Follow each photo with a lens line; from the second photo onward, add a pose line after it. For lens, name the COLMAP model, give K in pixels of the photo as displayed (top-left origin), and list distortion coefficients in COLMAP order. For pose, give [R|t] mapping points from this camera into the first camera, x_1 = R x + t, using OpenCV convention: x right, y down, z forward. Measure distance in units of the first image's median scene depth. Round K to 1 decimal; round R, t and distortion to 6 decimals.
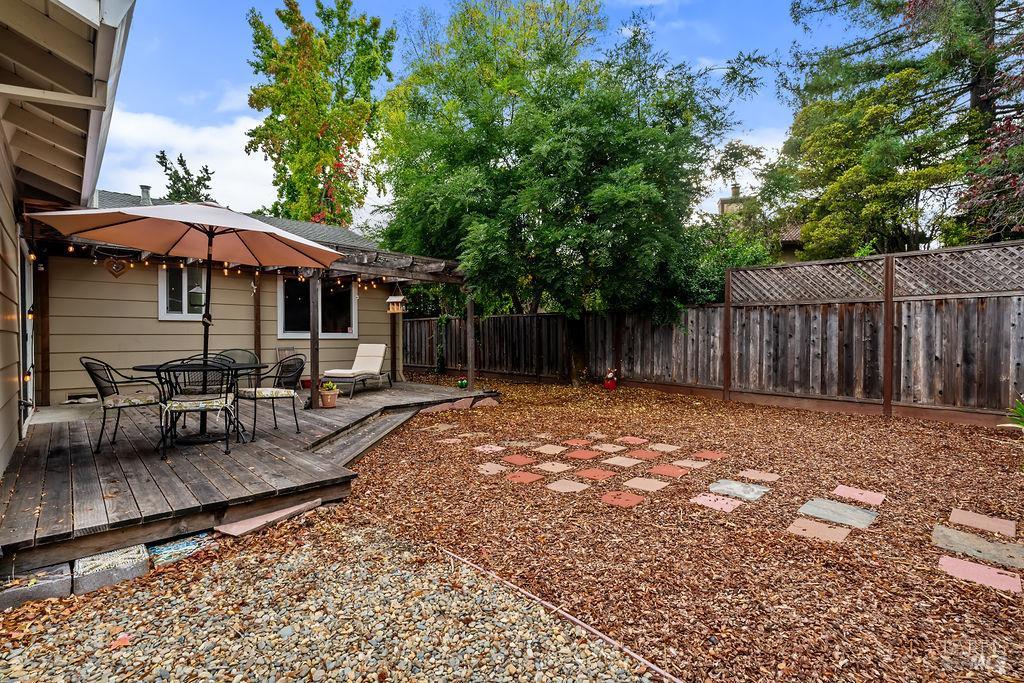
lens RADIAL K [[467.4, 0, 518.2], [0, 467.4, 340.4], [0, 0, 1]] dist [-0.009673, 0.006057]
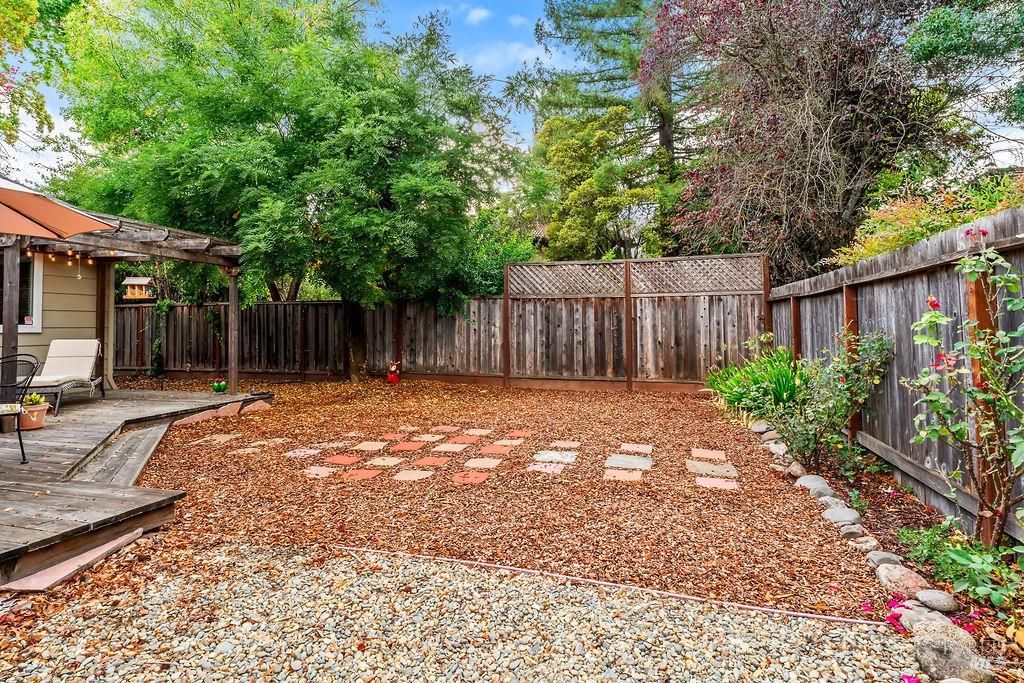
lens RADIAL K [[520.2, 0, 512.6], [0, 520.2, 301.9], [0, 0, 1]] dist [-0.005139, 0.008033]
pose [[0.876234, 0.016595, 0.481601, -0.142861], [0.010493, 0.998513, -0.053496, -0.000652], [-0.481772, 0.051929, 0.874756, -0.063255]]
